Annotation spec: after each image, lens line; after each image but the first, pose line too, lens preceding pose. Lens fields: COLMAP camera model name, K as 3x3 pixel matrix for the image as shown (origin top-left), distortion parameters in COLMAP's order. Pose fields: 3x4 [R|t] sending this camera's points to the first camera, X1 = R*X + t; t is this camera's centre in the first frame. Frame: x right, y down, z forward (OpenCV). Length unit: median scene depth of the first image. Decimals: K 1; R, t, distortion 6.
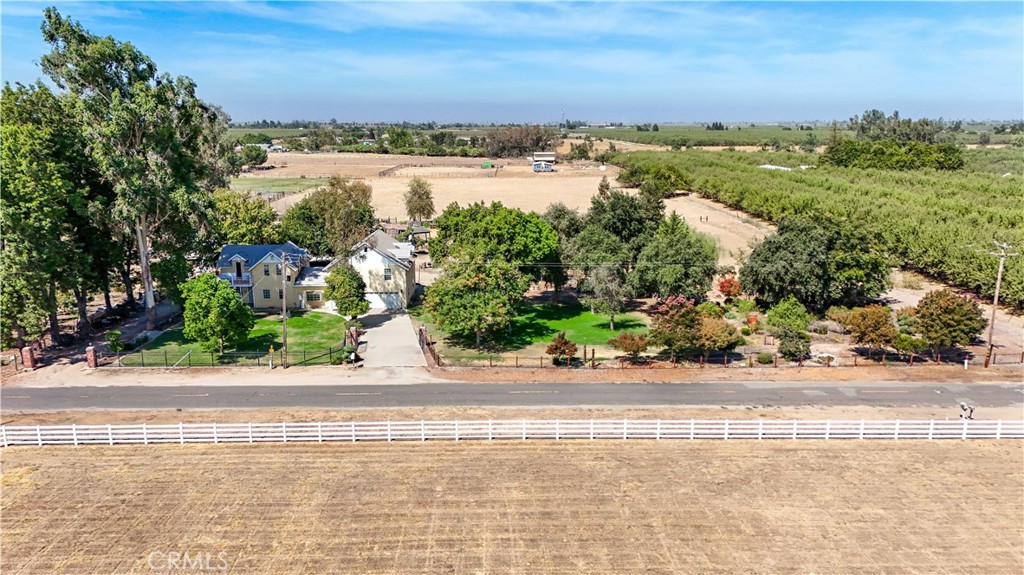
lens RADIAL K [[749.3, 0, 512.0], [0, 749.3, 287.5], [0, 0, 1]] dist [0.083396, -0.076407]
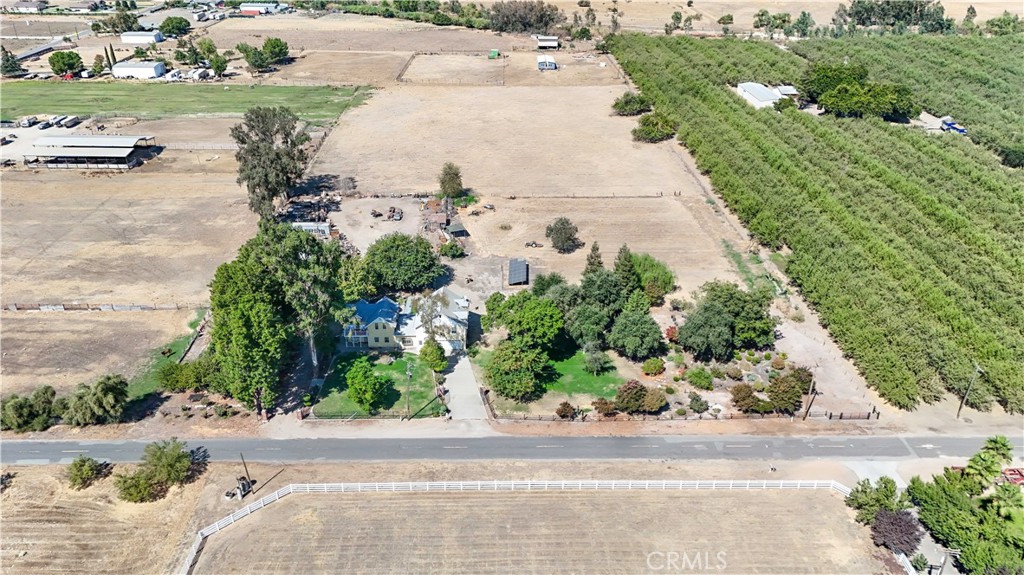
lens RADIAL K [[746.5, 0, 511.3], [0, 746.5, 291.5], [0, 0, 1]] dist [0.121758, -0.191746]
pose [[0.999978, 0.003973, 0.005332, -0.054358], [-0.005229, 0.965173, 0.261559, -0.505293], [-0.004107, -0.261582, 0.965173, -0.485946]]
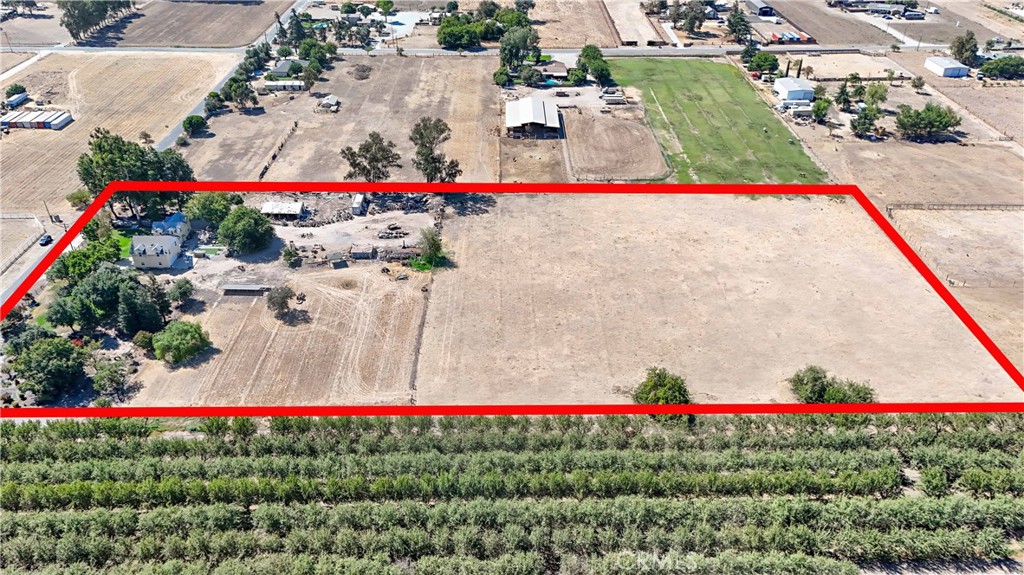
lens RADIAL K [[744.6, 0, 511.6], [0, 744.6, 298.9], [0, 0, 1]] dist [0.066761, -0.052747]
pose [[0.001036, 0.550984, -0.834515, 1.946510], [-0.223799, 0.813476, 0.536815, -1.469499], [0.974635, 0.186208, 0.124152, 1.910617]]
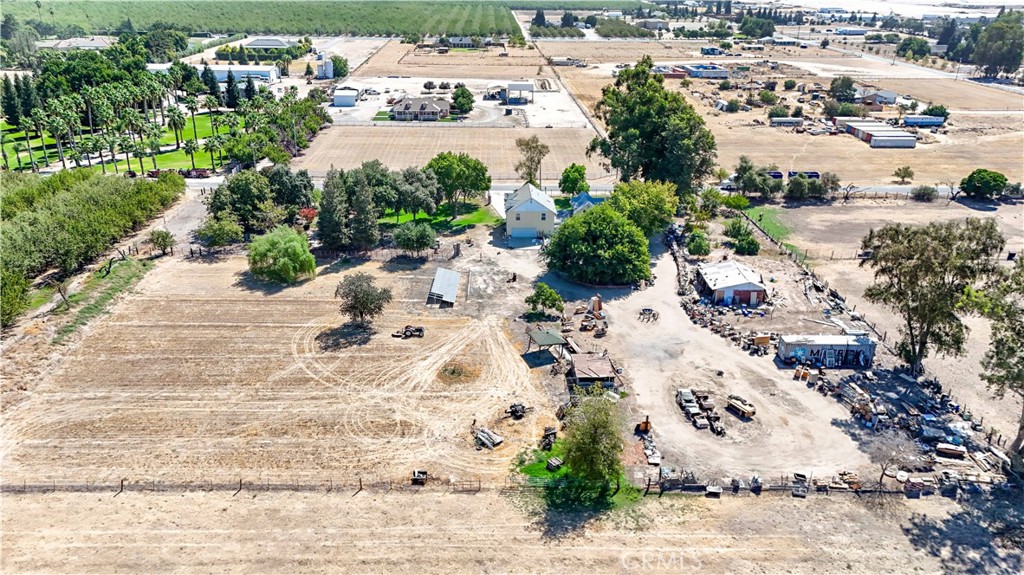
lens RADIAL K [[749.4, 0, 511.3], [0, 749.4, 291.5], [0, 0, 1]] dist [0.062579, -0.043857]
pose [[-0.999887, -0.004782, -0.014267, -0.130071], [-0.012210, 0.812006, 0.583521, -0.847989], [0.008794, 0.583629, -0.811973, 2.508492]]
